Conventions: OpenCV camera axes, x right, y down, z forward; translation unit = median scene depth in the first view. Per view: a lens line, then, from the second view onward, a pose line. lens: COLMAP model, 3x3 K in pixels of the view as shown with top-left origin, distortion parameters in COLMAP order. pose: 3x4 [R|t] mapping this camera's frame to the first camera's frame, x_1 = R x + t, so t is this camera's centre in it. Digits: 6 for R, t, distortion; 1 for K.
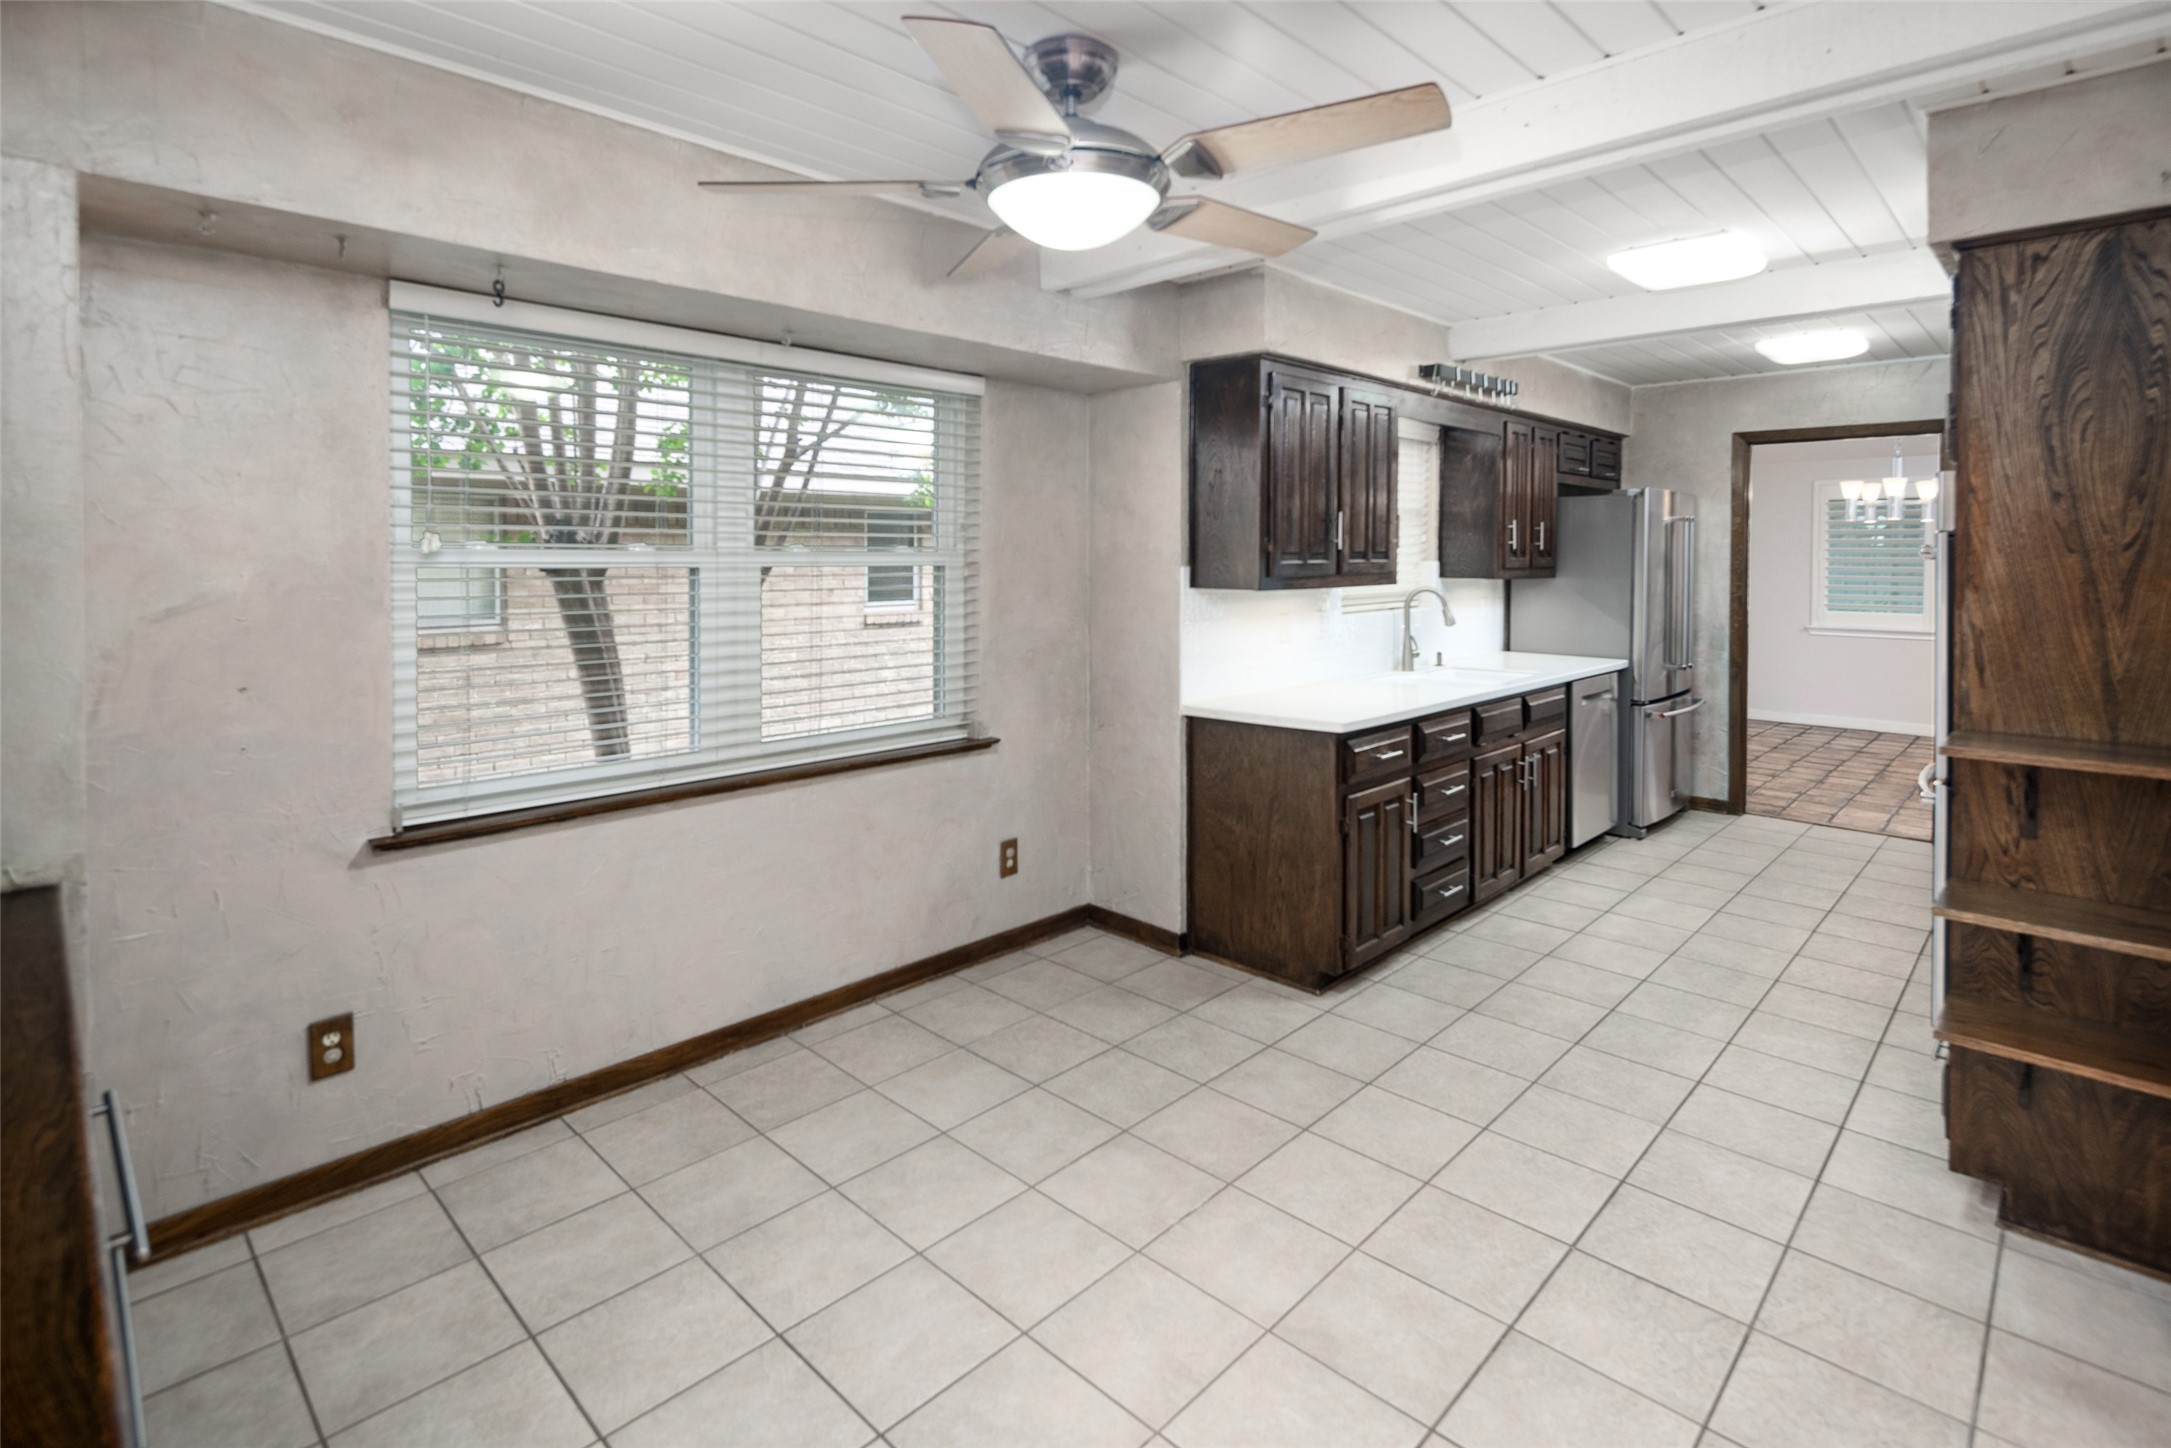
lens RADIAL K [[1050.6, 0, 1086.2], [0, 1050.6, 567.5], [0, 0, 1]] dist [-0.004544, -0.002369]
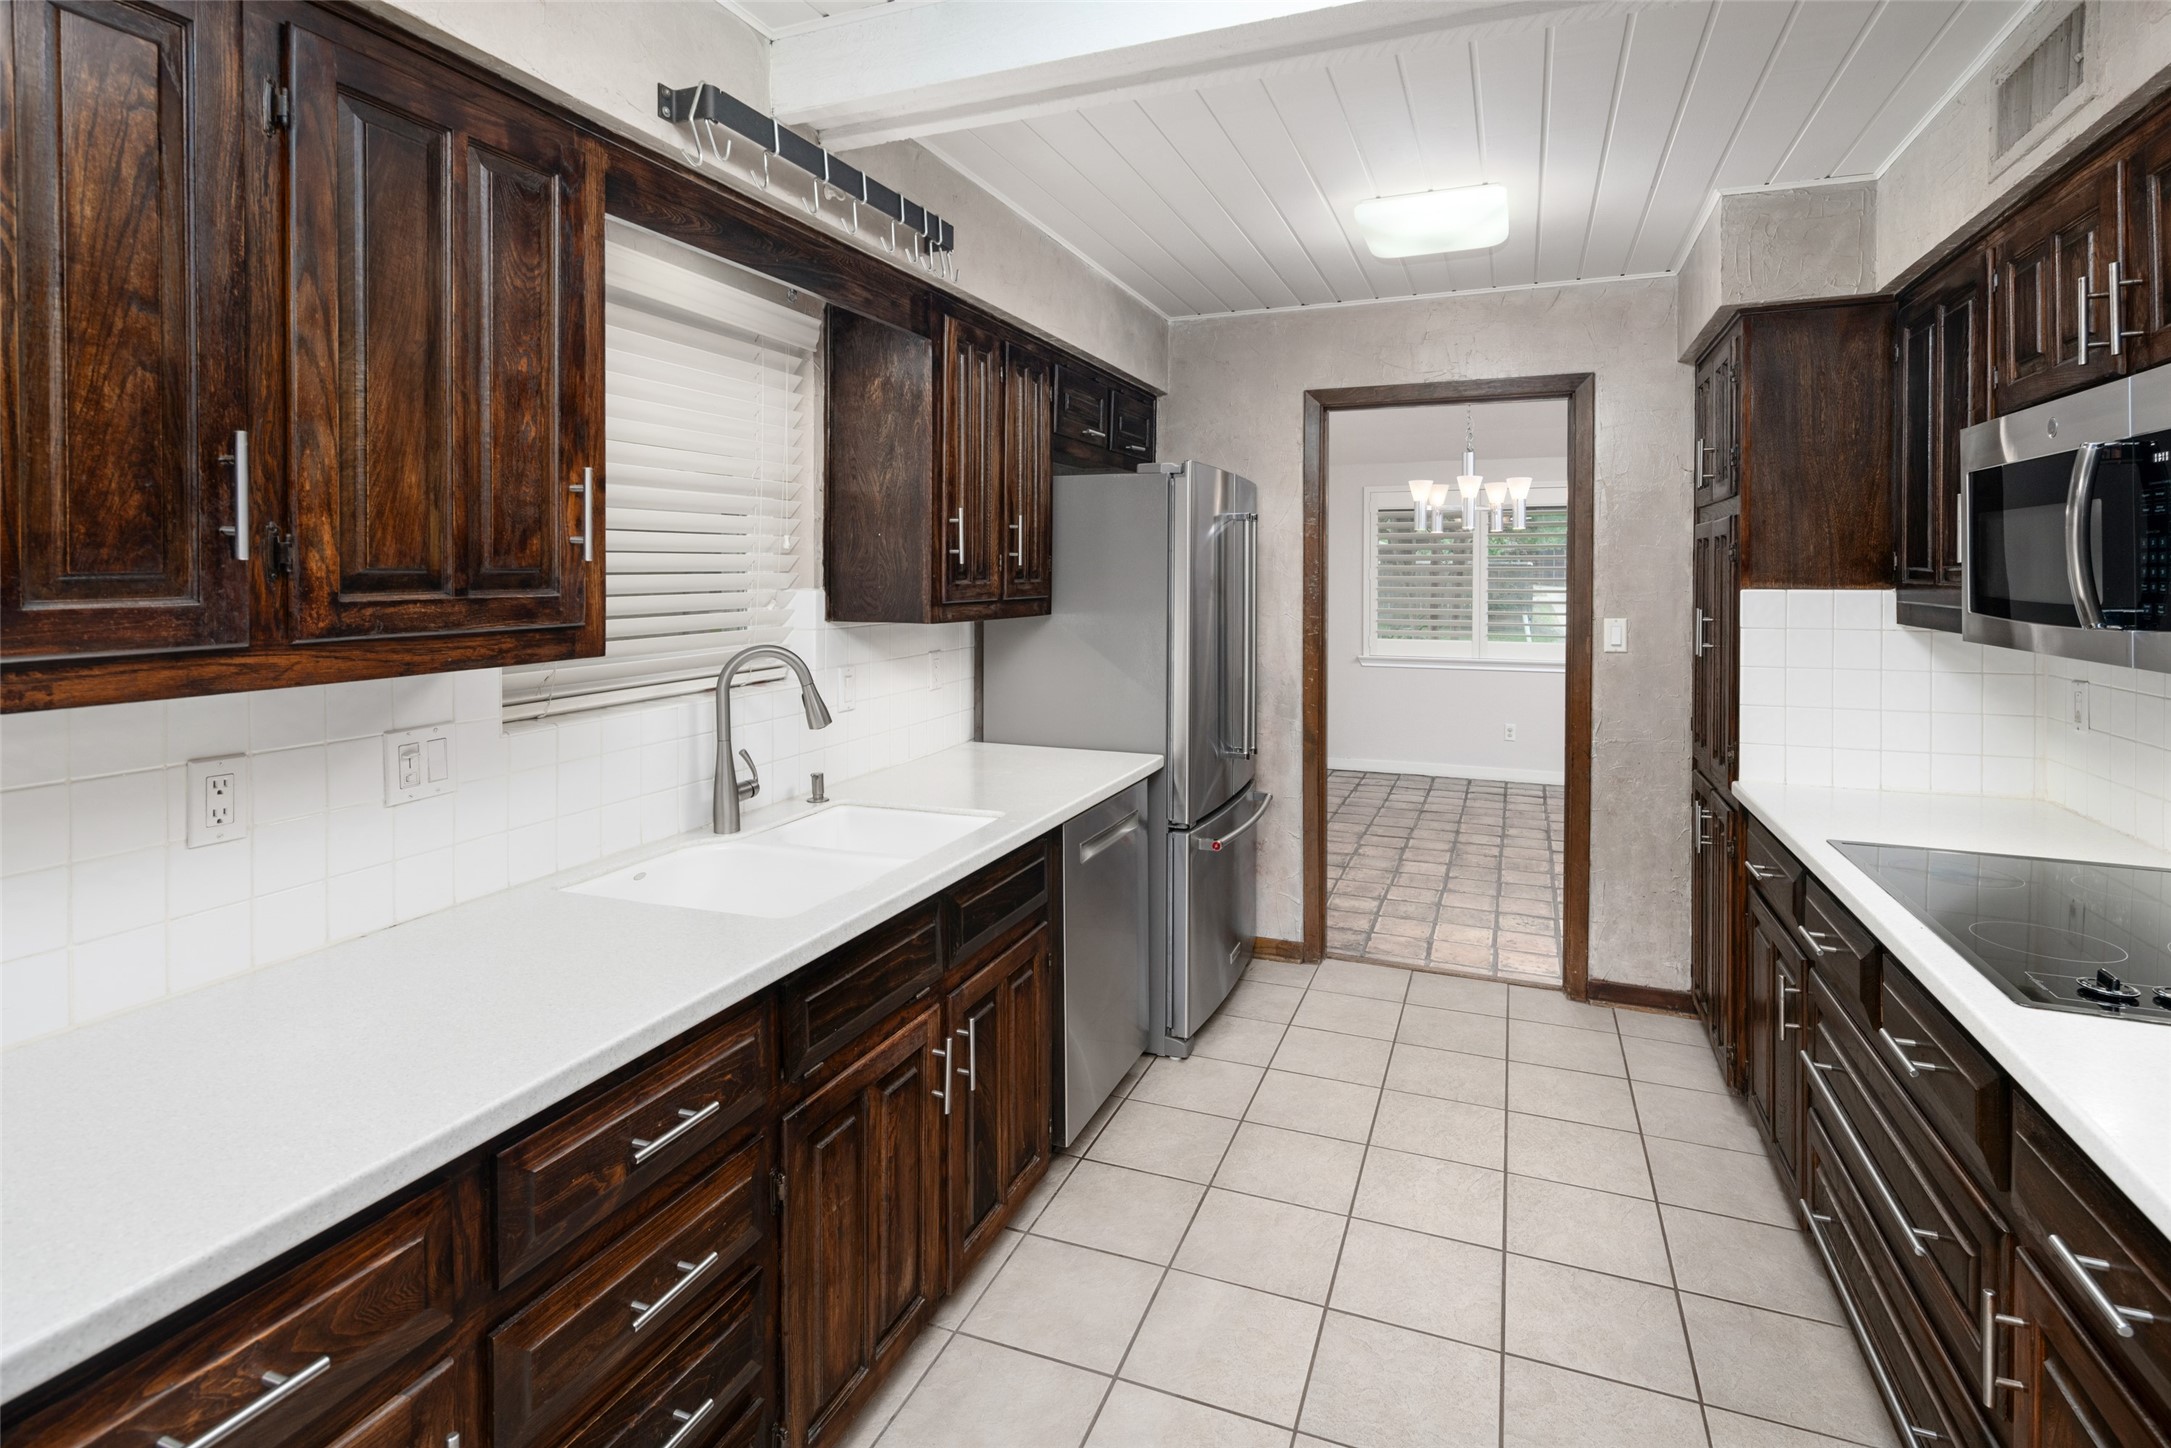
lens RADIAL K [[1050.6, 0, 1091.5], [0, 1050.6, 580.4], [0, 0, 1]] dist [-0.004544, -0.002369]
pose [[0.923009, -0.006384, 0.384726, 0.235552], [0.009485, 0.999936, -0.006162, -0.005239], [-0.384662, 0.009337, 0.923010, 0.438824]]
